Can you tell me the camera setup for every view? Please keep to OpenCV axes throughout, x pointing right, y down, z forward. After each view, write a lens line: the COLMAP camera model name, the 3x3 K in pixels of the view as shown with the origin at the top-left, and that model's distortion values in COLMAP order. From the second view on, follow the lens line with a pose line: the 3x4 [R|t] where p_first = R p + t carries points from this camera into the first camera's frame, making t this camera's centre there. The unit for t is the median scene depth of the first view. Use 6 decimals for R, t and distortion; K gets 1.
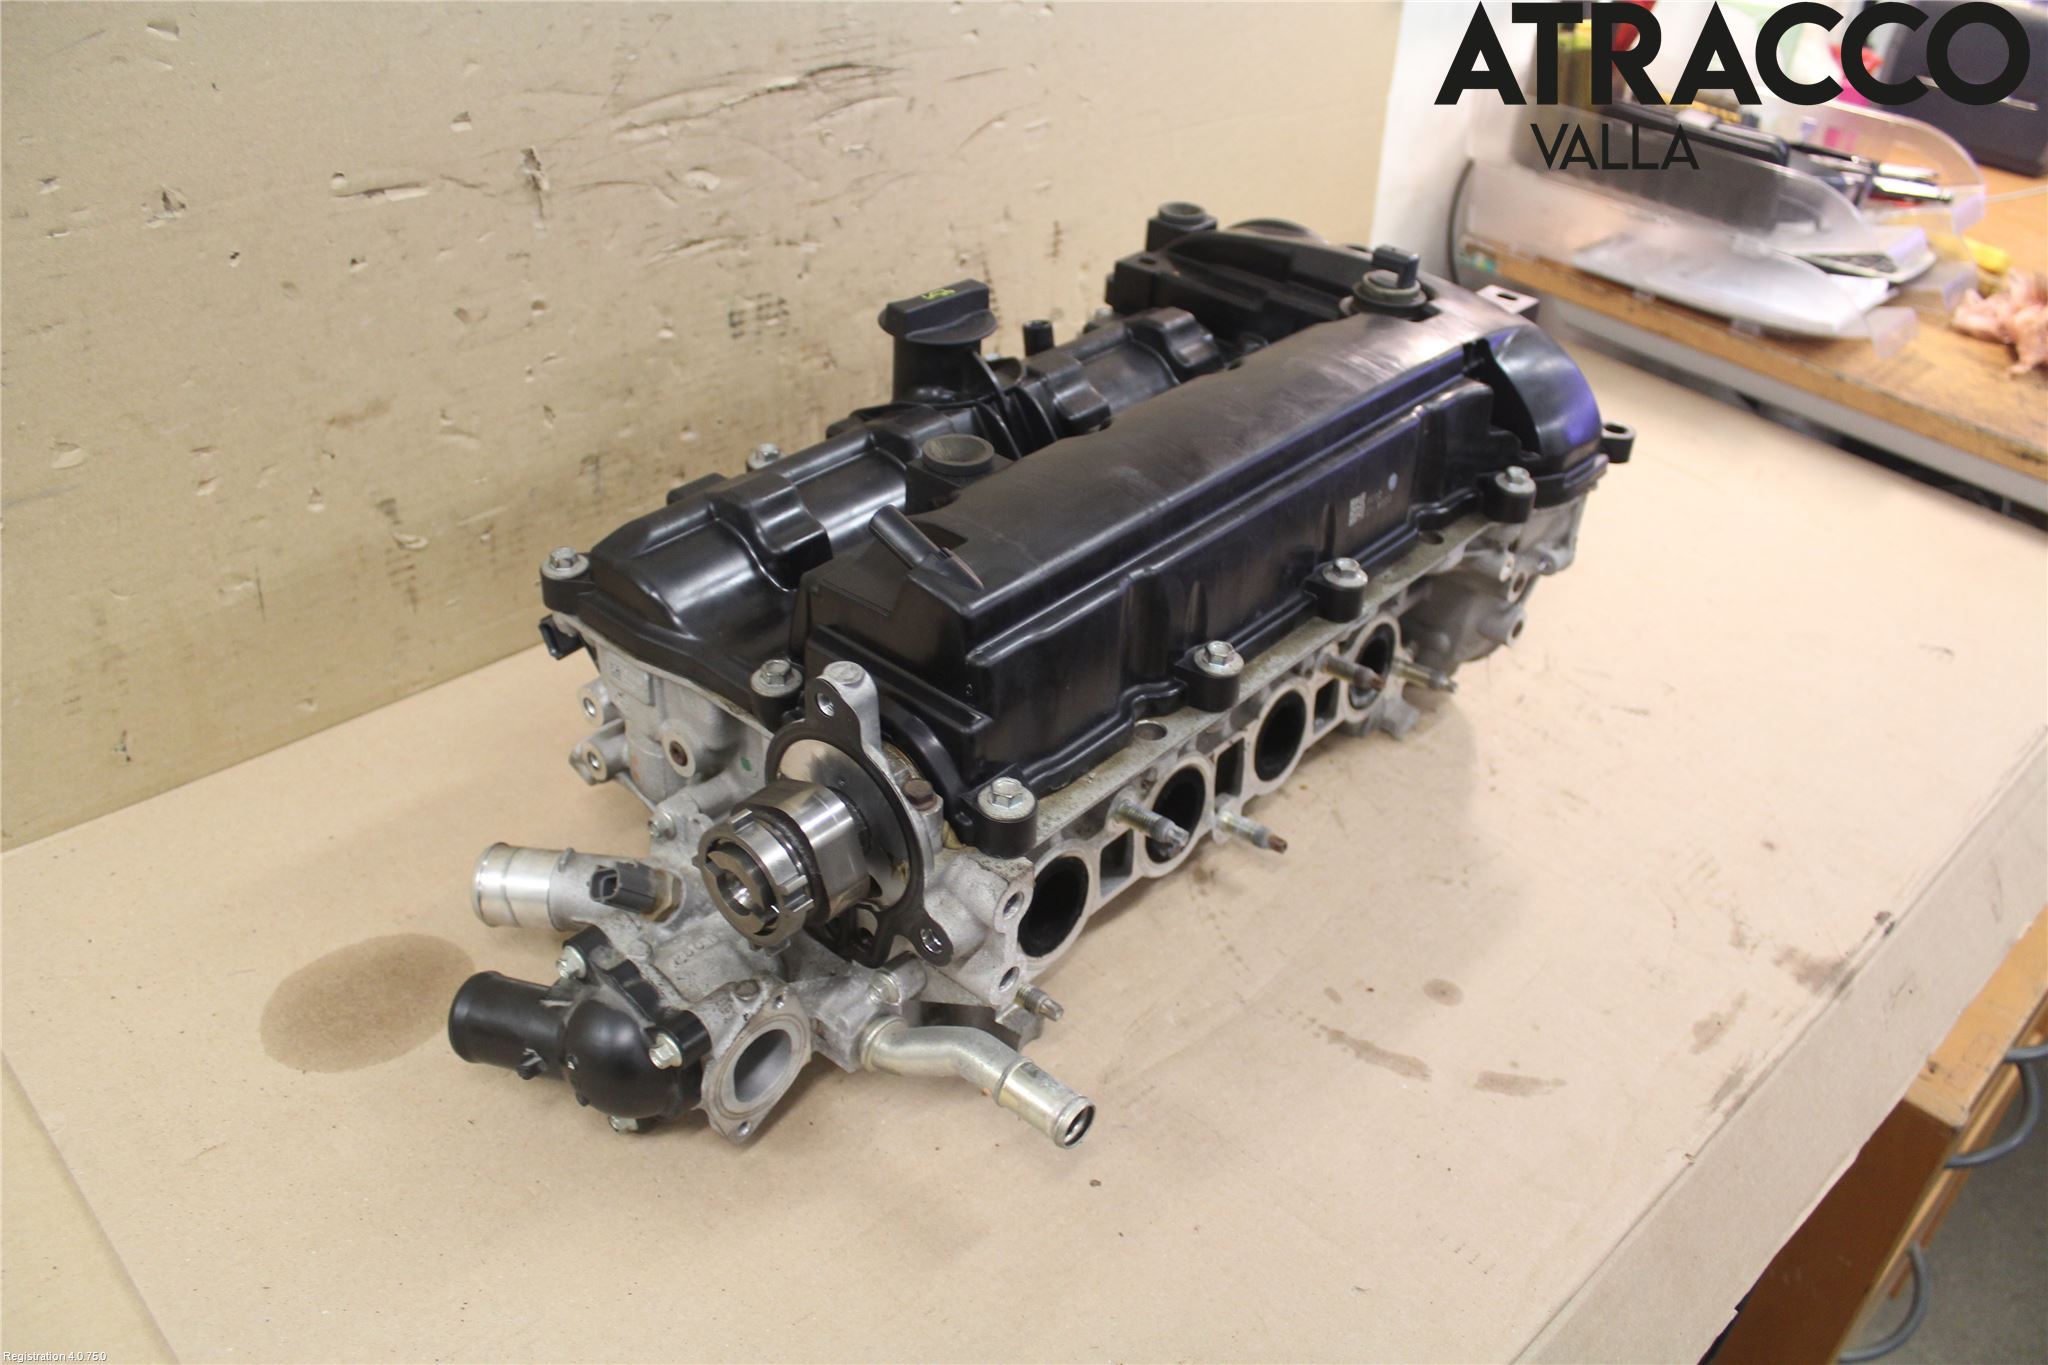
lens RADIAL K [[1681.5, 0, 1038.1], [0, 1681.5, 653.9], [0, 0, 1]] dist [-0.171404, 0.129327]
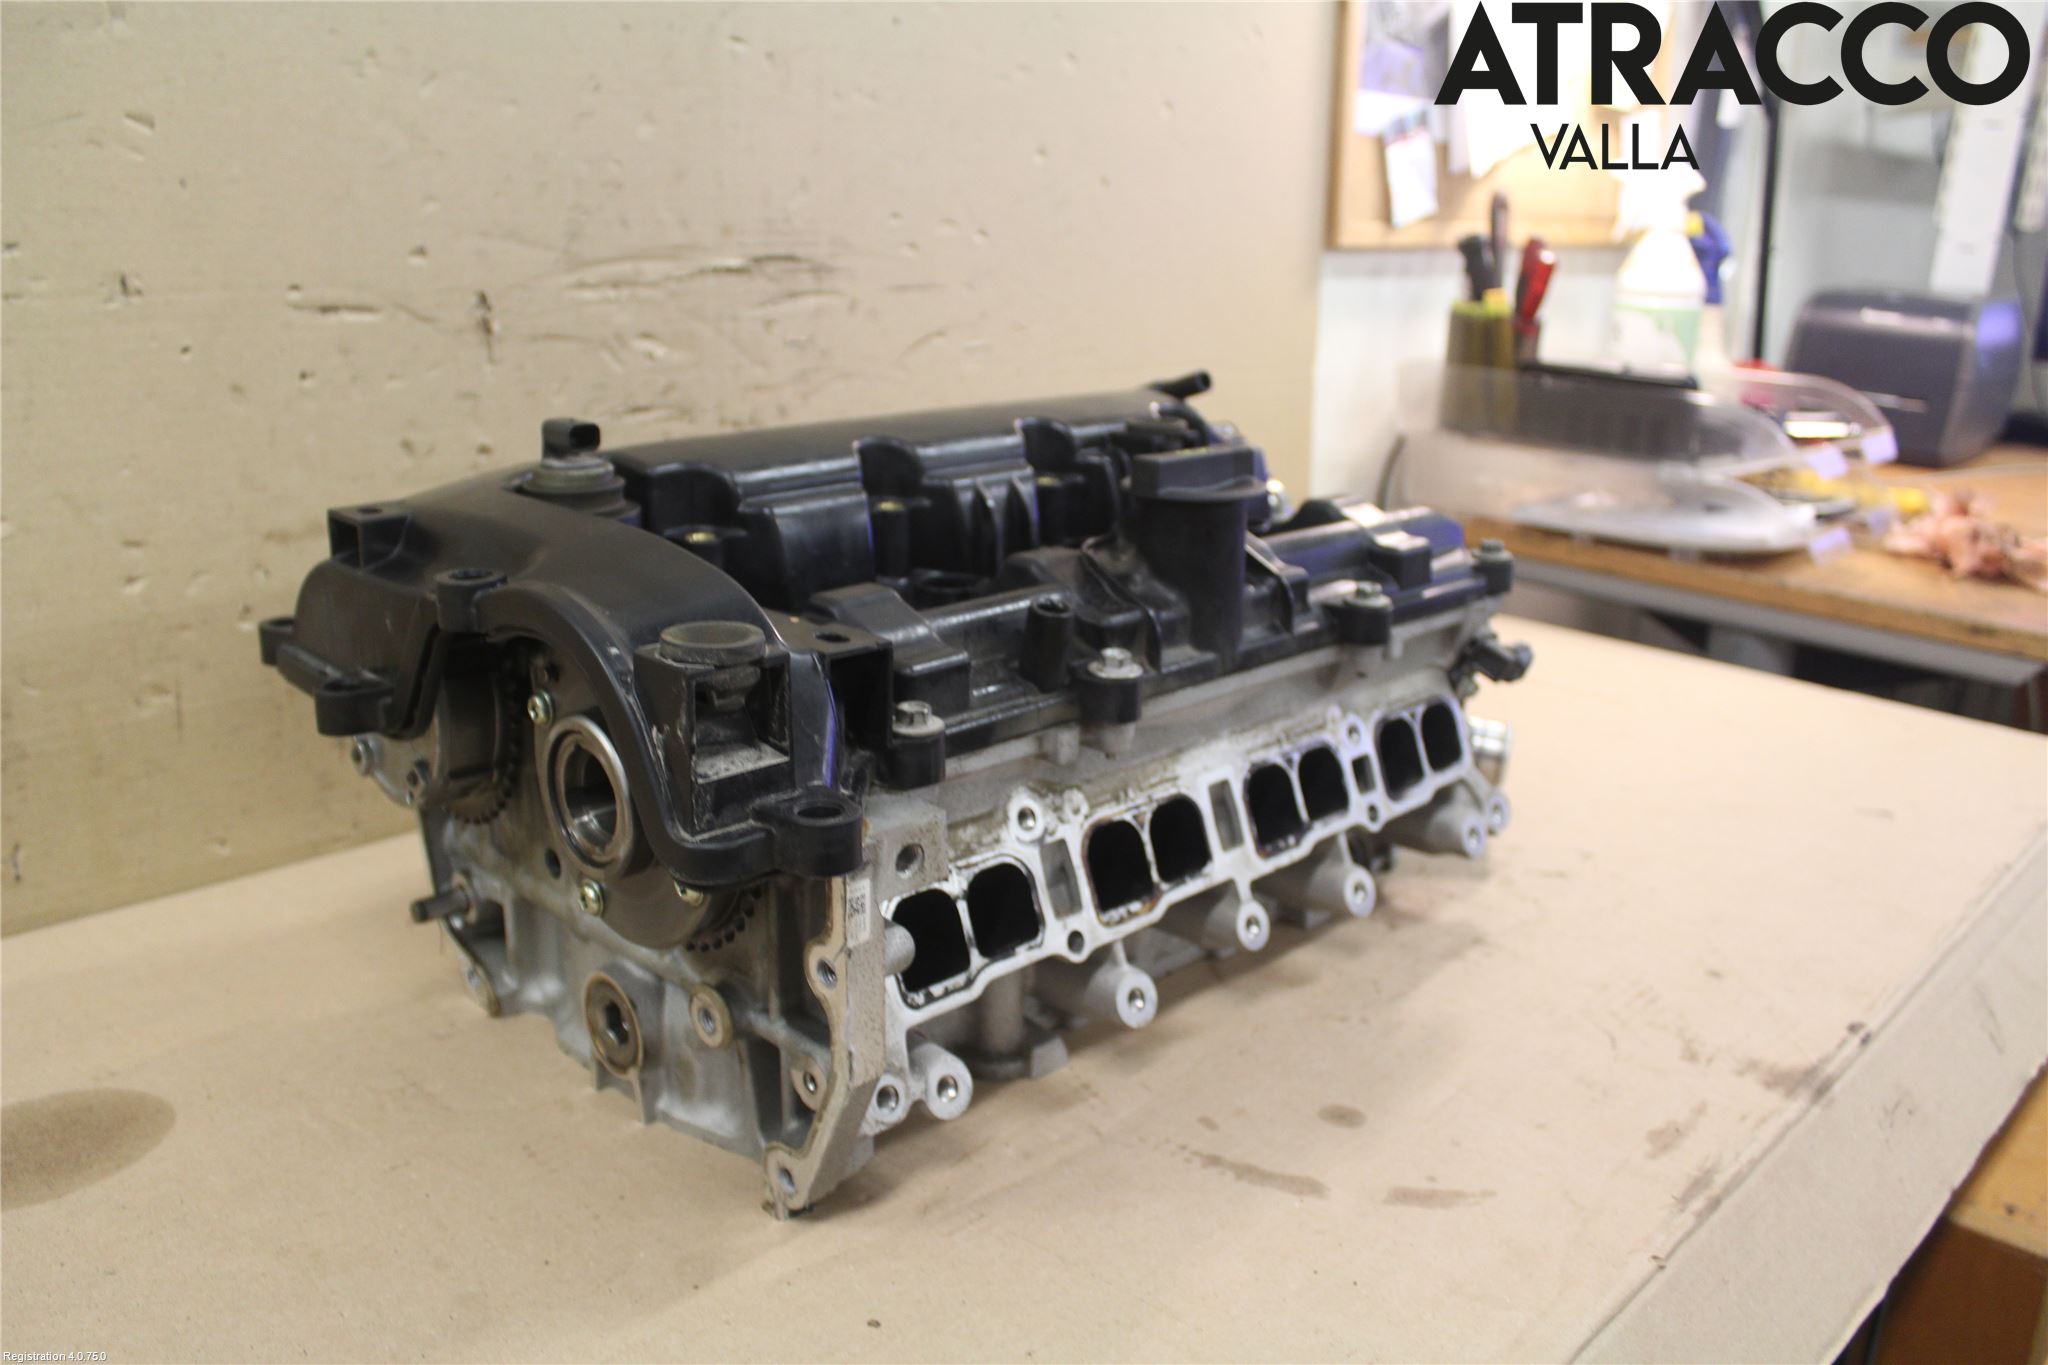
lens RADIAL K [[1681.5, 0, 1038.1], [0, 1681.5, 653.9], [0, 0, 1]] dist [-0.171404, 0.129327]
pose [[0.999059, -0.037228, 0.022246, 0.009336], [0.042178, 0.953413, -0.298704, 0.217125], [-0.010089, 0.299361, 0.954086, 0.063643]]
